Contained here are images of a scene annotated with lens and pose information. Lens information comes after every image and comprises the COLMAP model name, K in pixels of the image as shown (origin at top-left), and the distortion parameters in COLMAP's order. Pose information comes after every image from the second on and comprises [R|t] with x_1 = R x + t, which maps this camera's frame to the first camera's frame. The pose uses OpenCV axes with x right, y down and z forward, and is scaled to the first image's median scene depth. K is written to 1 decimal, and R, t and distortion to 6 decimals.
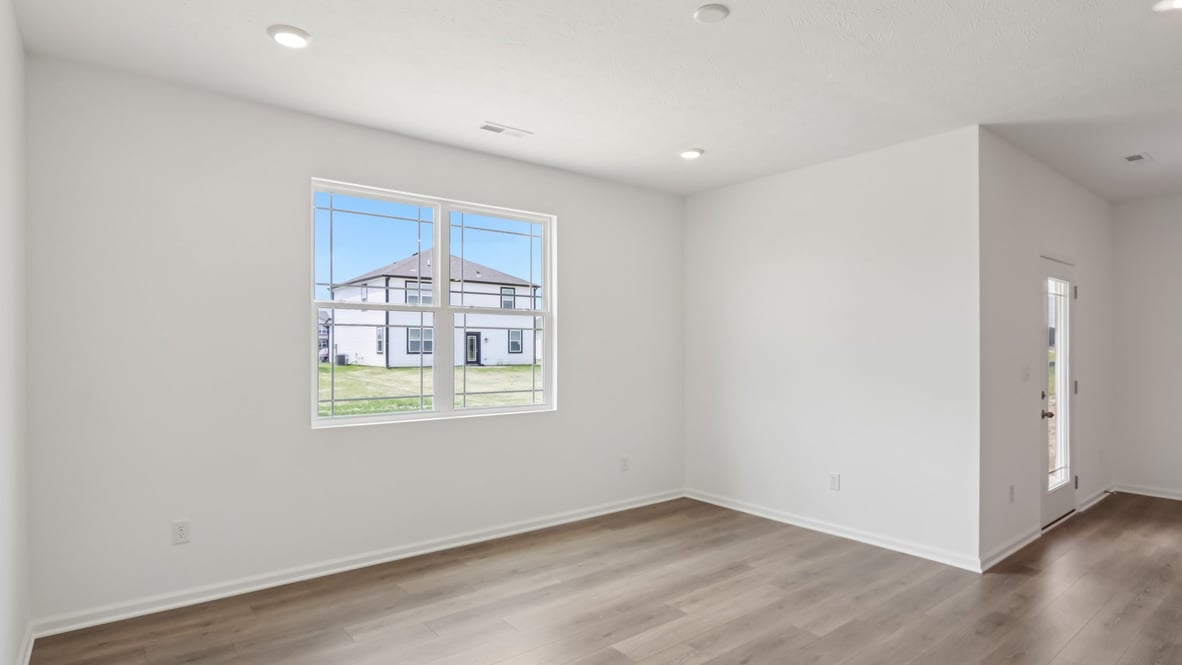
lens RADIAL K [[637.3, 0, 586.1], [0, 637.3, 344.8], [0, 0, 1]] dist [-0.020737, 0.000339]
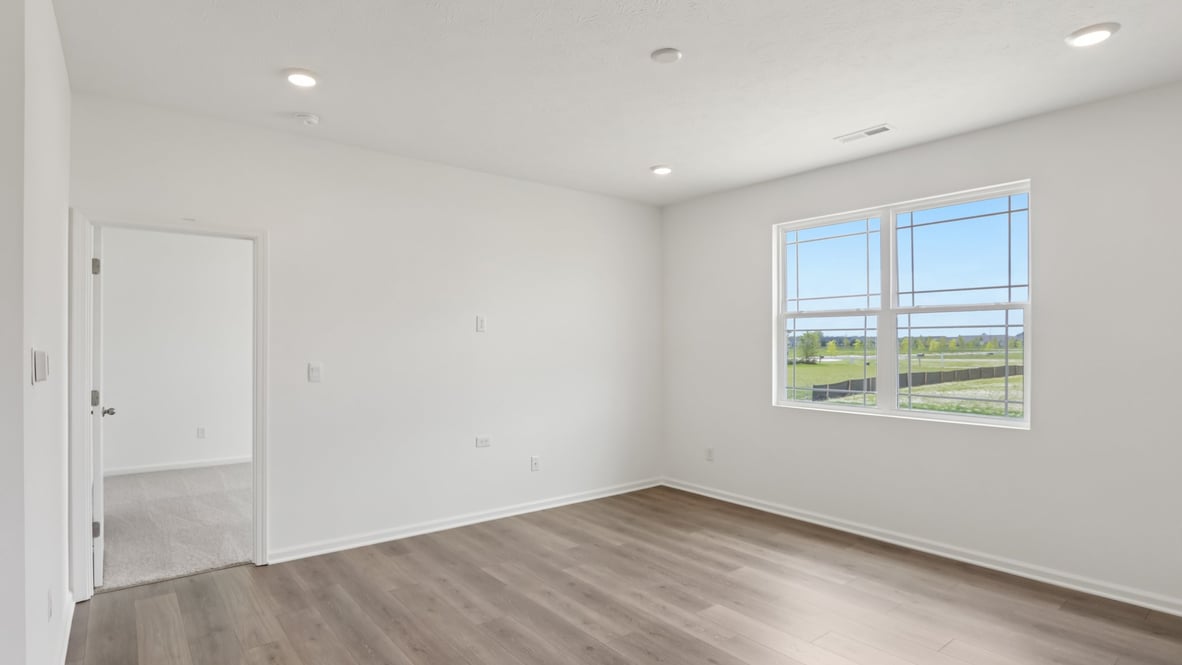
lens RADIAL K [[605.9, 0, 586.3], [0, 605.9, 348.4], [0, 0, 1]] dist [-0.004431, -0.000742]
pose [[-0.009824, 0.007375, -0.999925, 0.917477], [-0.005463, 0.999957, 0.007429, -0.000030], [0.999937, 0.005536, -0.009783, 0.616038]]
